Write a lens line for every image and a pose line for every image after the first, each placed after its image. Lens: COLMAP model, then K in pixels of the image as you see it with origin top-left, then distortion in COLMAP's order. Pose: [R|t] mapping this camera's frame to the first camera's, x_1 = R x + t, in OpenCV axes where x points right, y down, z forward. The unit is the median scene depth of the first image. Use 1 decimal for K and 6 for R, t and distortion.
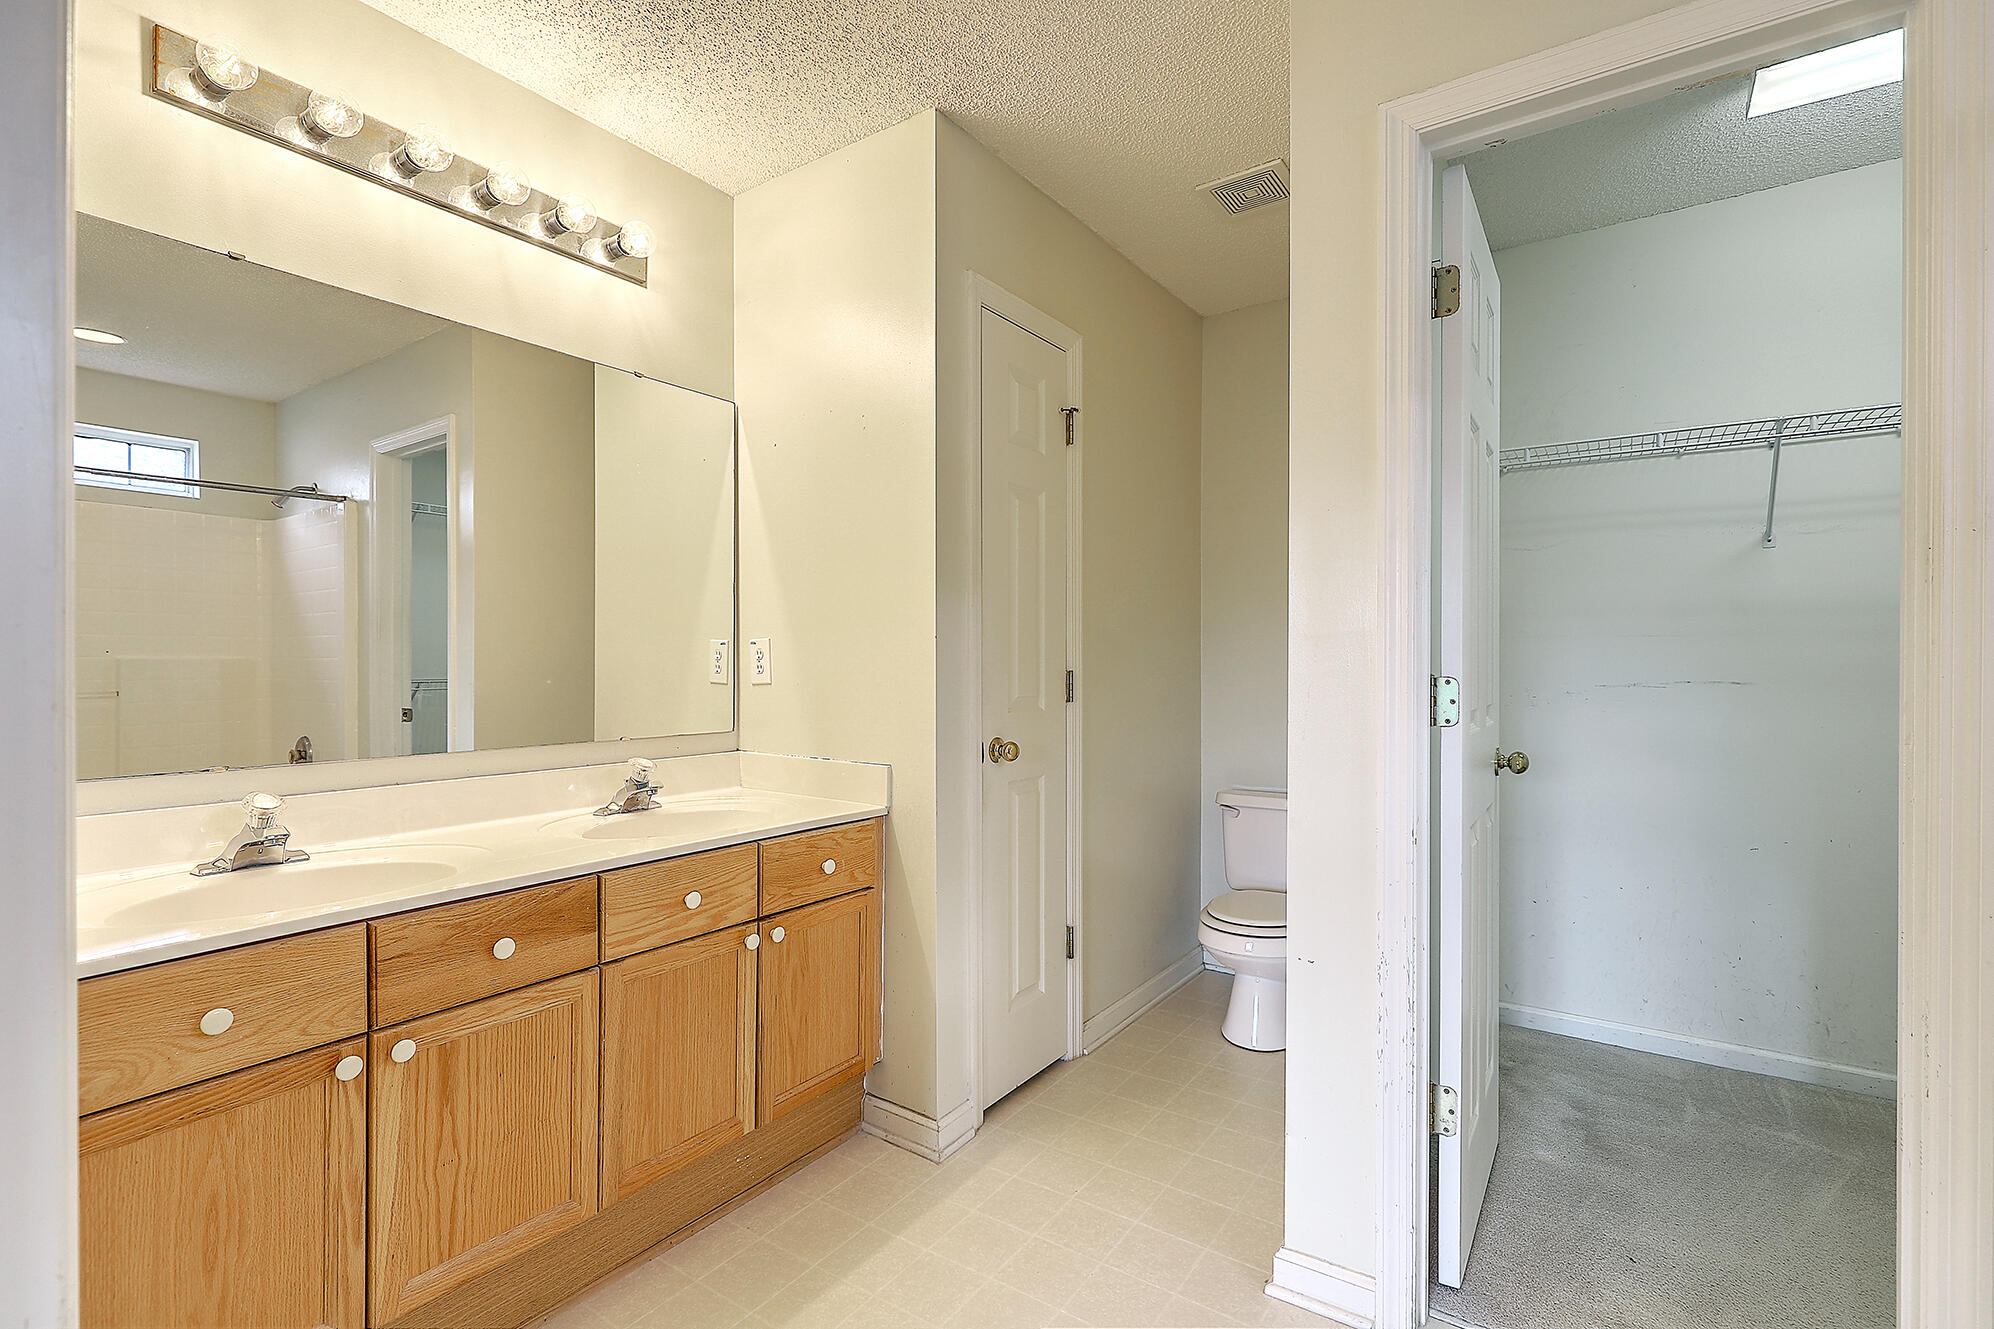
lens RADIAL K [[919.7, 0, 1004.2], [0, 919.7, 674.2], [0, 0, 1]] dist [0.014828, -0.000196]
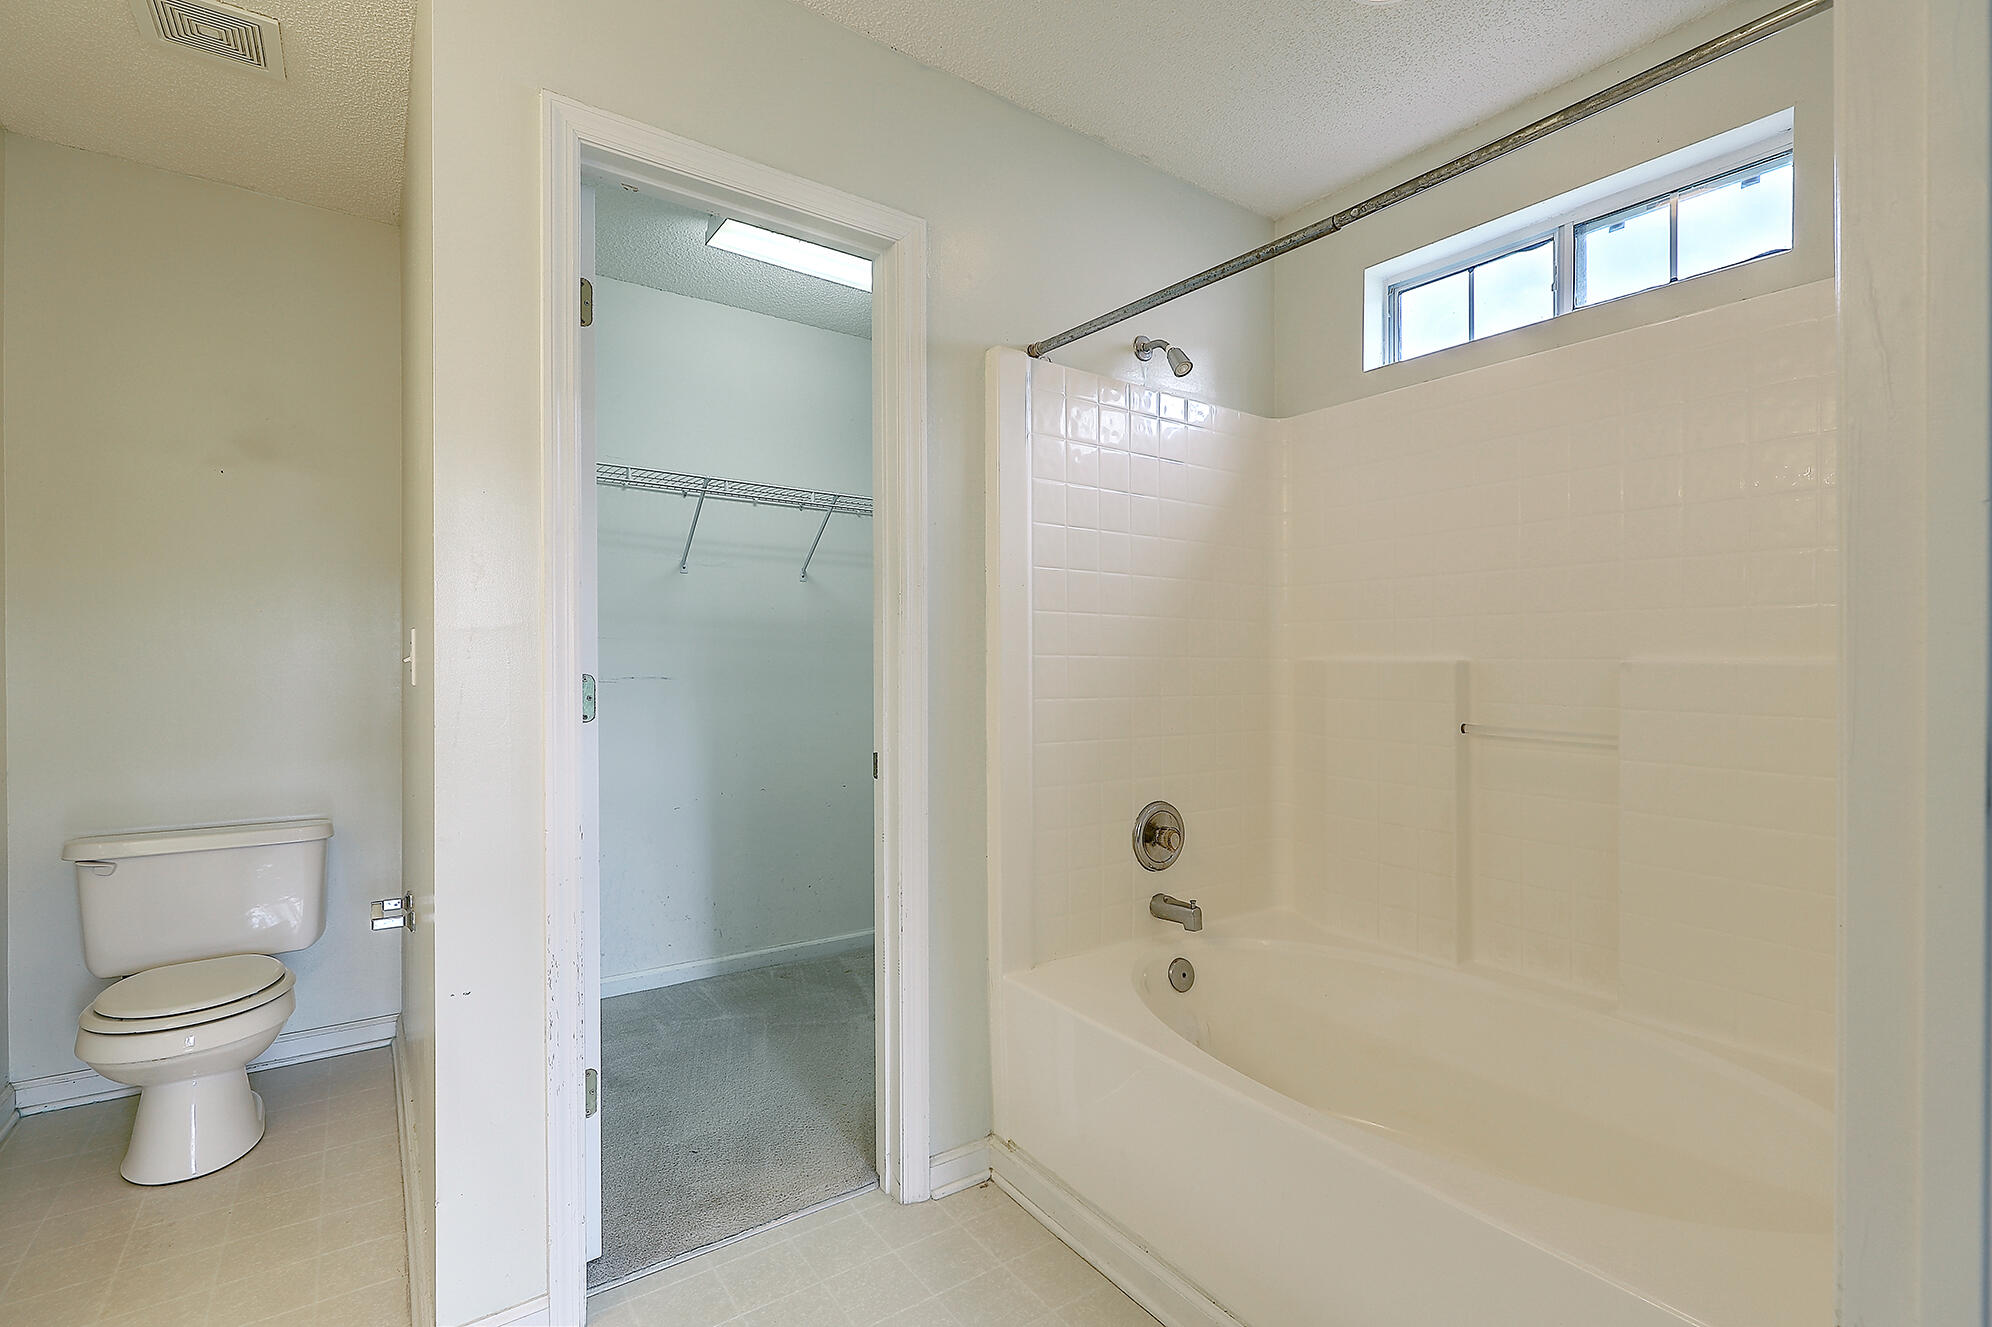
lens RADIAL K [[895.6, 0, 1036.9], [0, 895.6, 662.1], [0, 0, 1]] dist [-0.004515, 0.000172]
pose [[0.340574, 0.007327, 0.940189, -0.202627], [0.003398, 0.999954, -0.009024, 0.000309], [-0.940212, 0.006268, 0.340533, 0.130942]]
